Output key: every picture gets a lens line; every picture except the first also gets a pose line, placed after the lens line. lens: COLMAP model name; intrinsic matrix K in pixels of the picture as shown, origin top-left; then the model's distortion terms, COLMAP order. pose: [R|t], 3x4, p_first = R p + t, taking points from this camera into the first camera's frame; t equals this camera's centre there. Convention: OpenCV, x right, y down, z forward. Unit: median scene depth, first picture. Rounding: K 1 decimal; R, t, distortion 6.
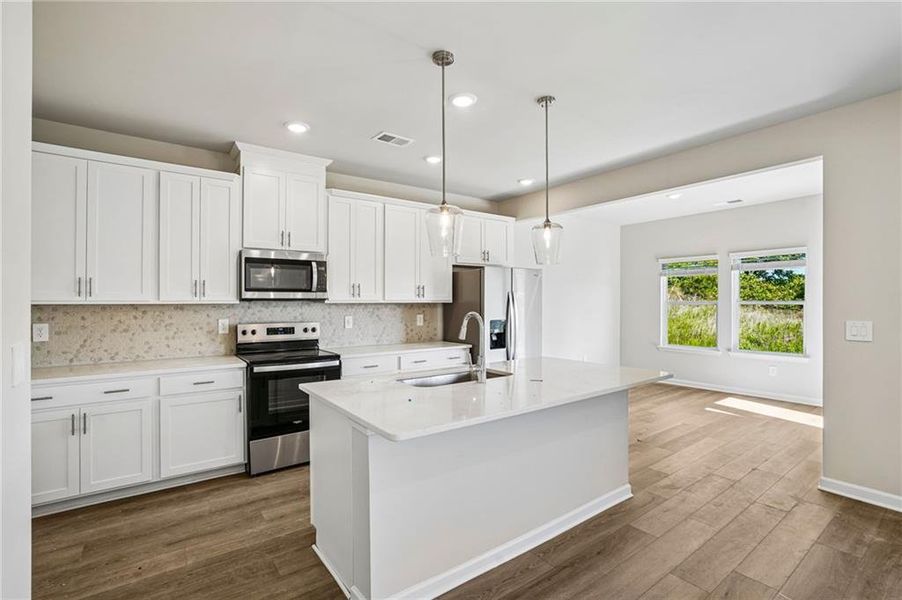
lens RADIAL K [[414.5, 0, 446.4], [0, 414.5, 298.6], [0, 0, 1]] dist [-0.059925, 0.025281]
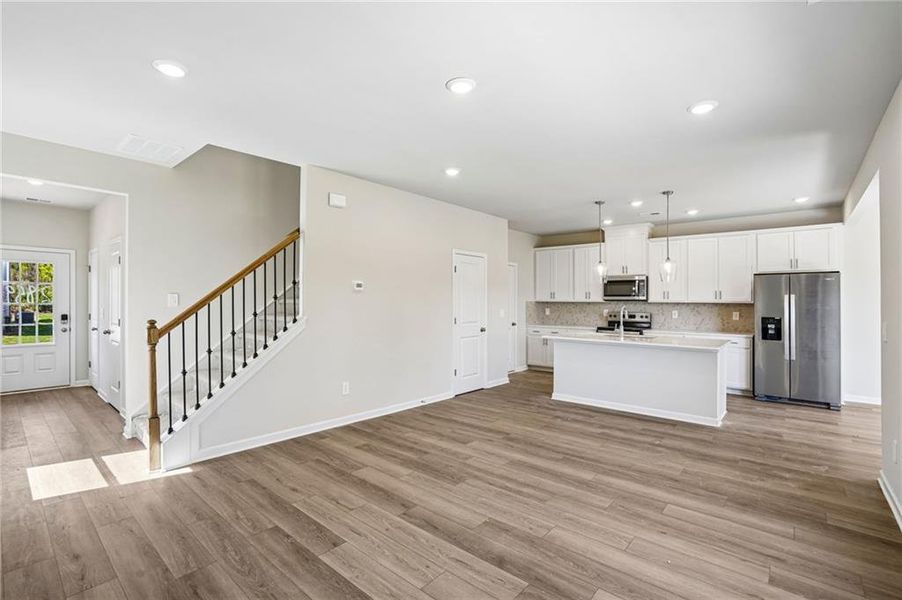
lens RADIAL K [[414.5, 0, 446.4], [0, 414.5, 298.6], [0, 0, 1]] dist [-0.059925, 0.025281]
pose [[0.228002, 0.001216, -0.973660, 1.203810], [0.001266, 0.999998, 0.001545, -0.009026], [0.973660, -0.001585, 0.228000, -0.260059]]
